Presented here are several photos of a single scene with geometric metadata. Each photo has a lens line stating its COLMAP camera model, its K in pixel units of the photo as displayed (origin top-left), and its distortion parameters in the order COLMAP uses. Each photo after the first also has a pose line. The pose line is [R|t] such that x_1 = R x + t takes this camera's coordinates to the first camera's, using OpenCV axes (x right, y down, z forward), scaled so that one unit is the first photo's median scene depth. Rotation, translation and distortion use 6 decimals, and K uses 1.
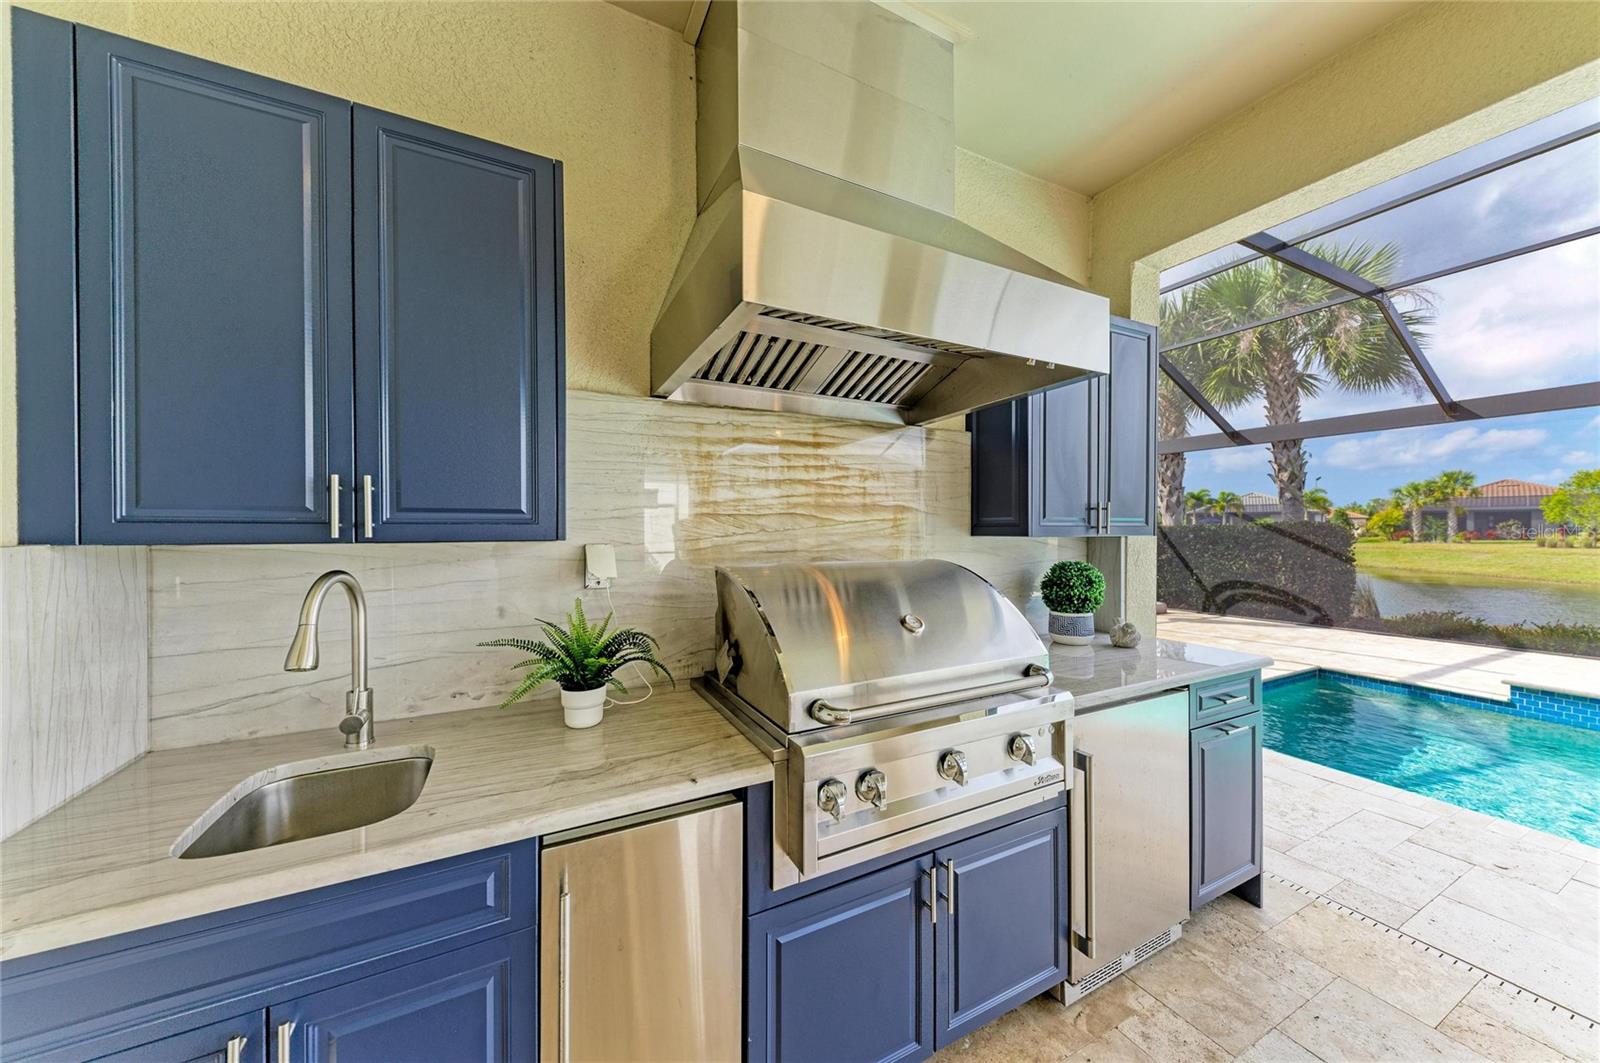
lens RADIAL K [[548.1, 0, 804.9], [0, 548.1, 526.7], [0, 0, 1]] dist [0.016919, -0.000294]
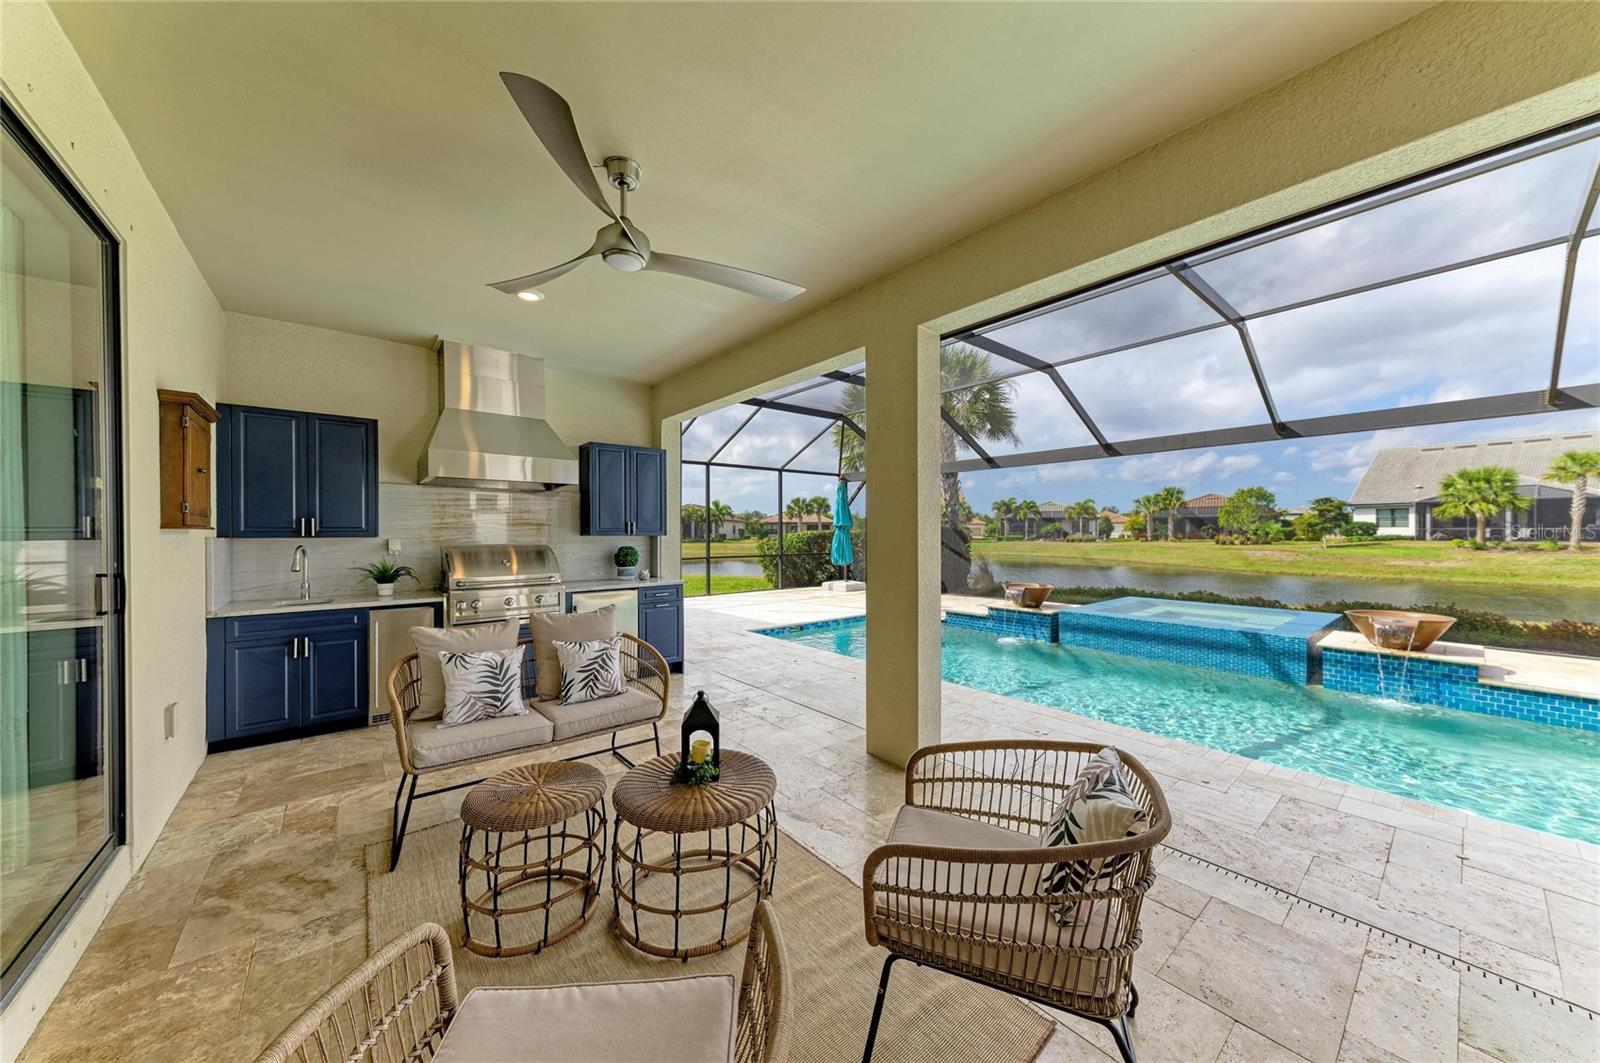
lens RADIAL K [[548.1, 0, 808.9], [0, 548.1, 529.3], [0, 0, 1]] dist [0.016919, -0.000294]
pose [[0.976010, -0.000820, 0.217724, 0.095663], [0.001024, 0.999999, -0.000825, -0.001001], [-0.217724, 0.001028, 0.976010, -0.196891]]
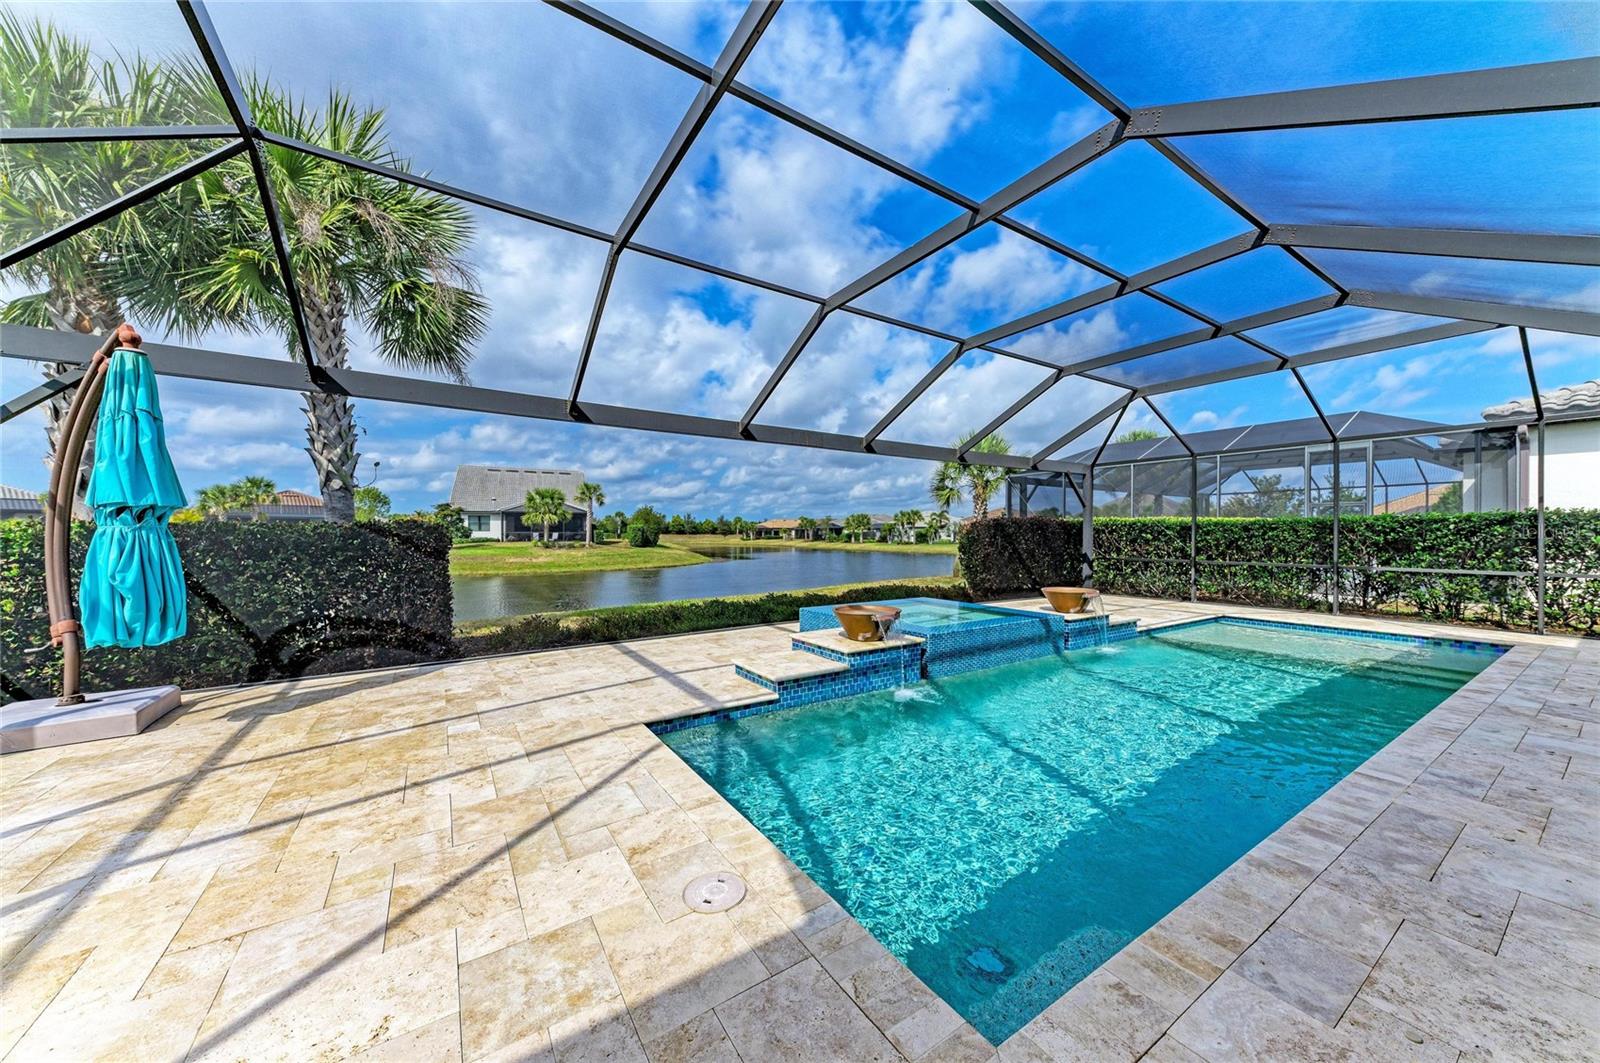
lens RADIAL K [[548.1, 0, 801.3], [0, 548.1, 537.0], [0, 0, 1]] dist [0.016919, -0.000294]
pose [[-0.108079, -0.003685, 0.994135, 0.065171], [-0.005473, 0.999980, 0.003112, 0.003333], [-0.994127, -0.005105, -0.108097, 0.281449]]
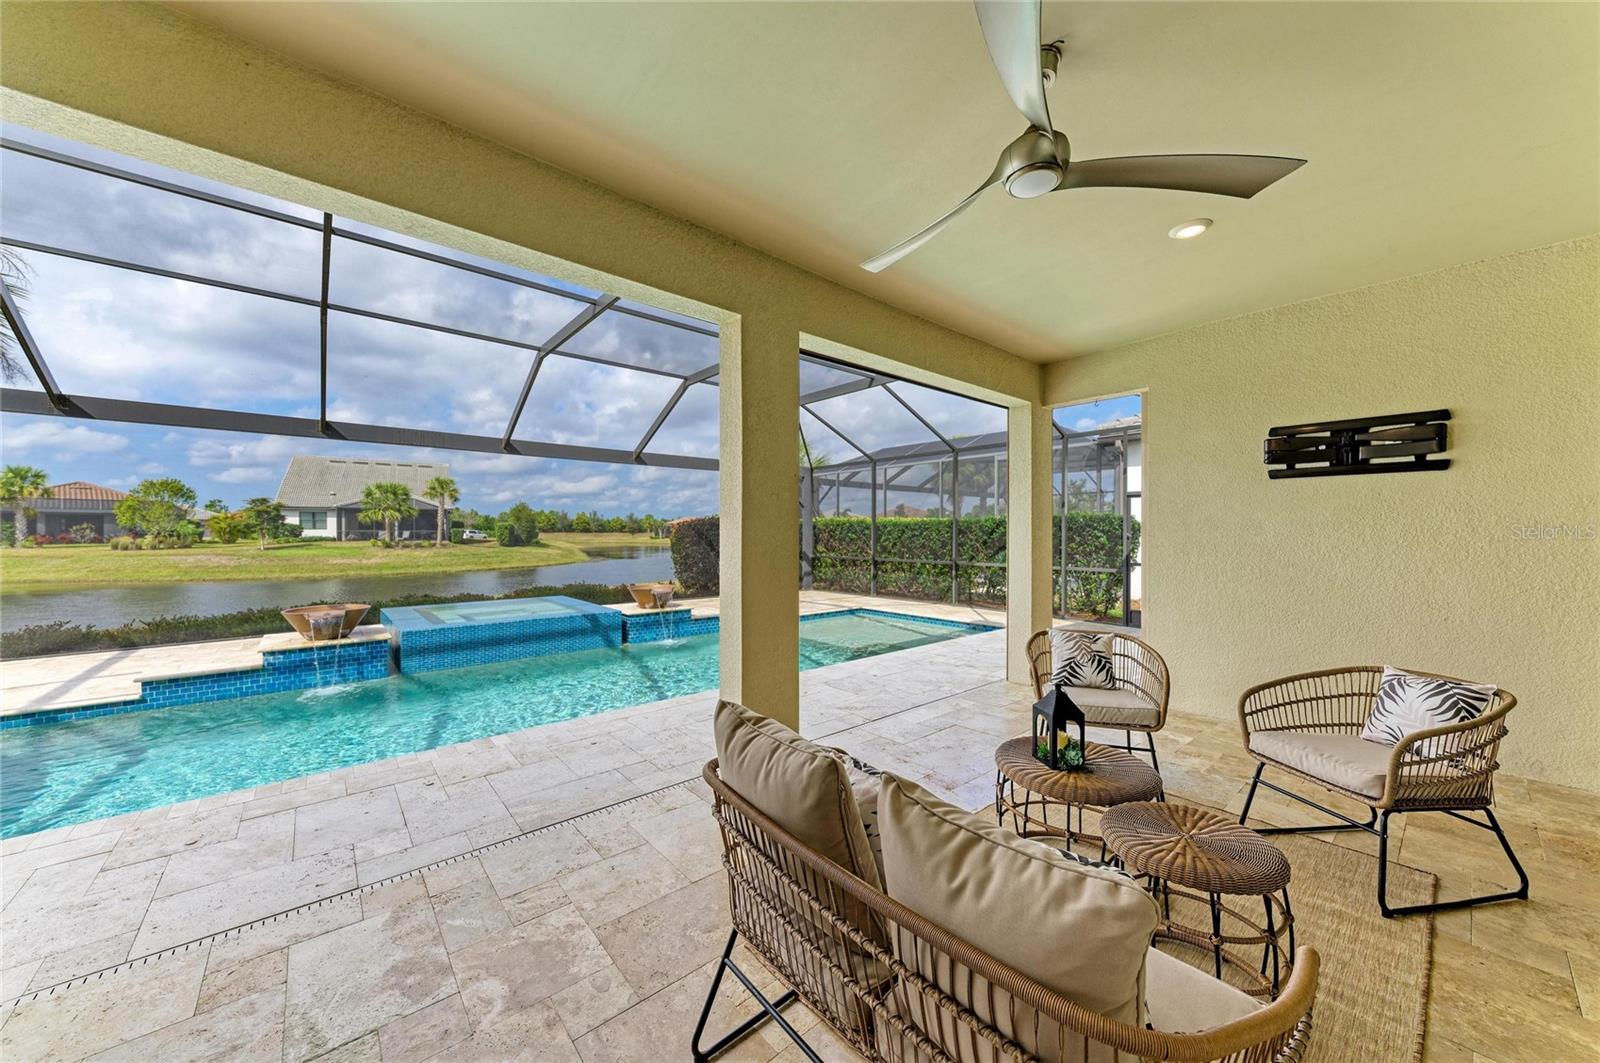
lens RADIAL K [[560.4, 0, 799.2], [0, 560.4, 539.9], [0, 0, 1]] dist [0.007863, -0.000110]
pose [[-0.230512, -0.012015, 0.972995, -0.014562], [-0.005165, 0.999925, 0.011124, -0.000309], [-0.973056, -0.002461, -0.230557, 0.016090]]
